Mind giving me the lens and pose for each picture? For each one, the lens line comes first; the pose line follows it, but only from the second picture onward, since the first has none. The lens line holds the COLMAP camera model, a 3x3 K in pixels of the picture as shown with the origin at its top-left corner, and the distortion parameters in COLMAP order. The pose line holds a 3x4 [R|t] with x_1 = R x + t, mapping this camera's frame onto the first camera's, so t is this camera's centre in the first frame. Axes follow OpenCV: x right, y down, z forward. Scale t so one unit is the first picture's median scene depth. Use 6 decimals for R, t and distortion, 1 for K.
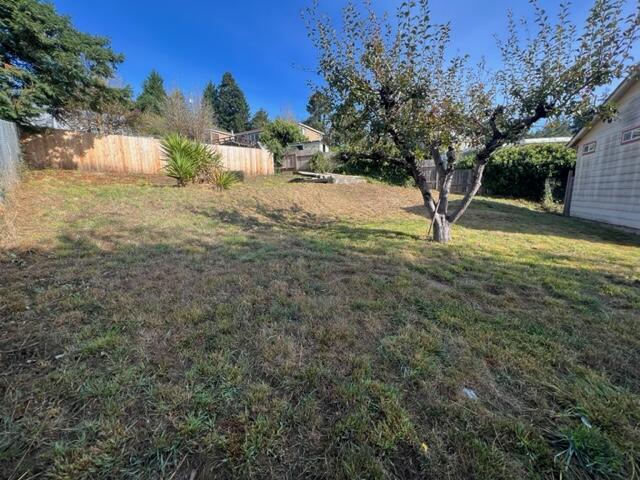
lens RADIAL K [[257.0, 0, 319.9], [0, 257.0, 240.5], [0, 0, 1]] dist [-0.001293, -0.000002]
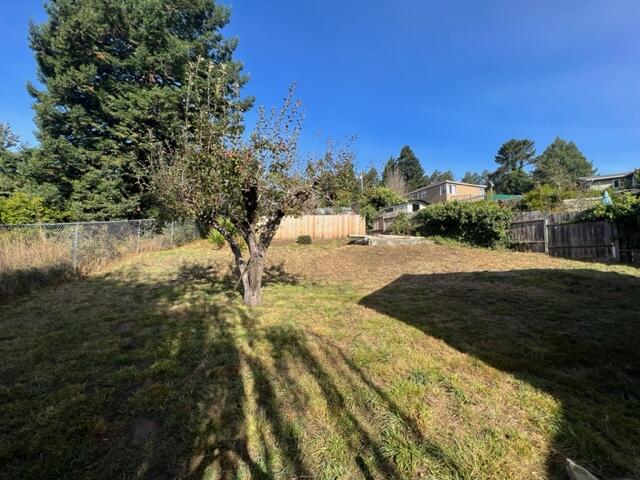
lens RADIAL K [[257.0, 0, 319.9], [0, 257.0, 239.4], [0, 0, 1]] dist [-0.001293, -0.000002]
pose [[0.764675, -0.018452, -0.644152, 0.366330], [-0.128108, 0.975286, -0.180015, -0.027472], [0.631554, 0.220173, 0.743413, 0.087171]]
